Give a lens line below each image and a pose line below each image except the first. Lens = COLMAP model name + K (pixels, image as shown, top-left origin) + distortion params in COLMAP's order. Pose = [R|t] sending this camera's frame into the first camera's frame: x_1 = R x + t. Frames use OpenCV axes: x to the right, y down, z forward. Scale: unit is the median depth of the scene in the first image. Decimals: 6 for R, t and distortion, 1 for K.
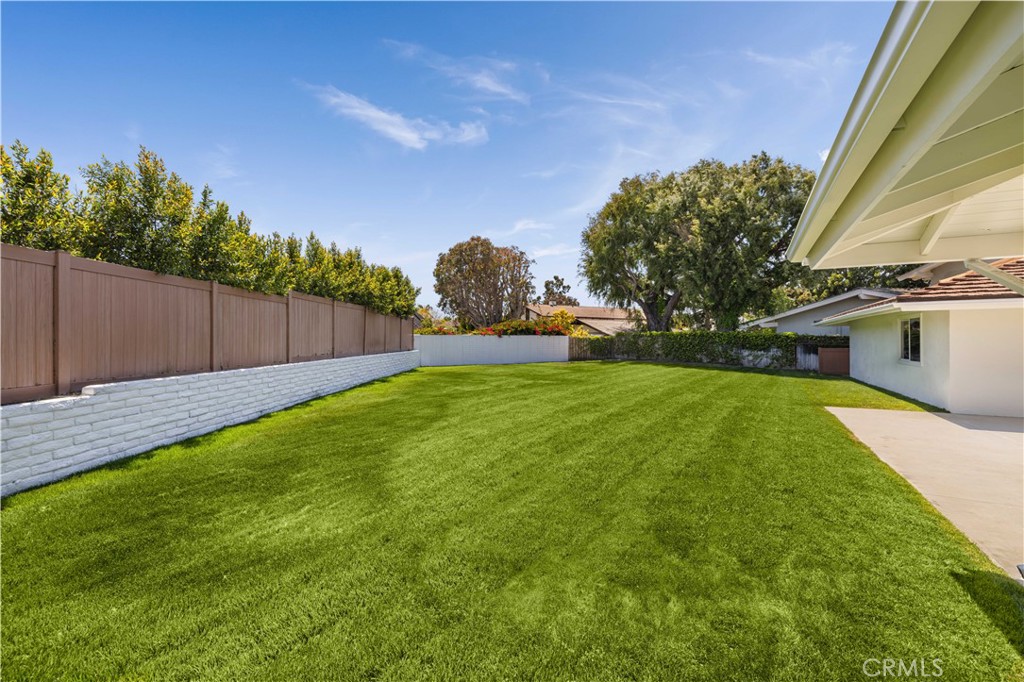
lens RADIAL K [[431.9, 0, 510.6], [0, 431.9, 338.7], [0, 0, 1]] dist [-0.001531, -0.000073]
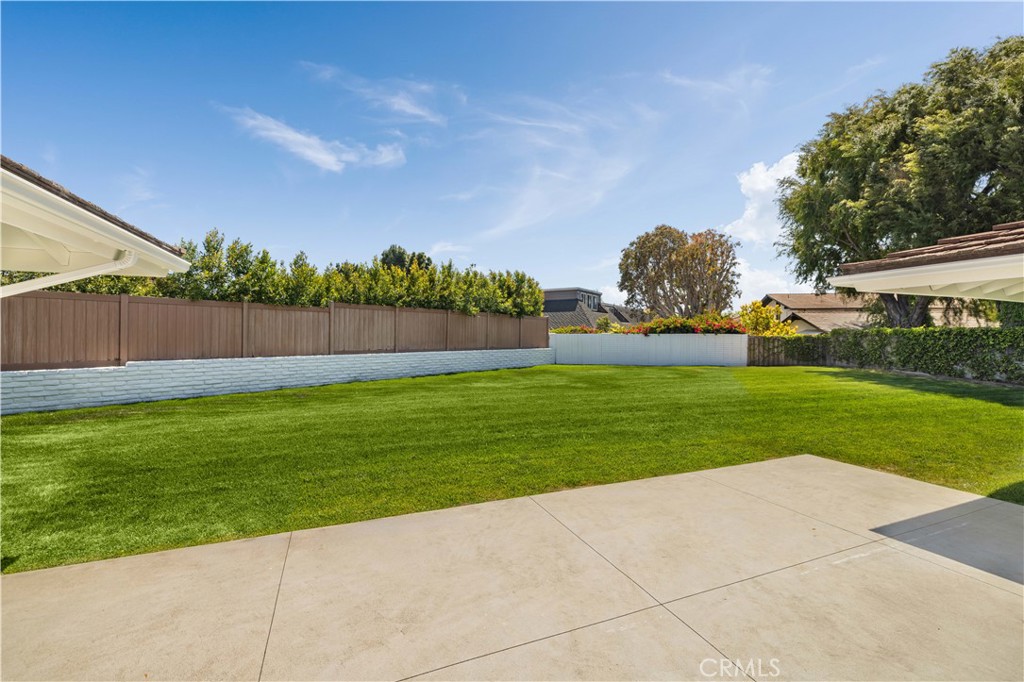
lens RADIAL K [[431.9, 0, 510.5], [0, 431.9, 340.2], [0, 0, 1]] dist [-0.001531, -0.000073]
pose [[0.781782, 0.009006, -0.623487, 0.314294], [-0.003424, 0.999943, 0.010151, -0.002574], [0.623543, -0.005801, 0.781768, 0.111215]]
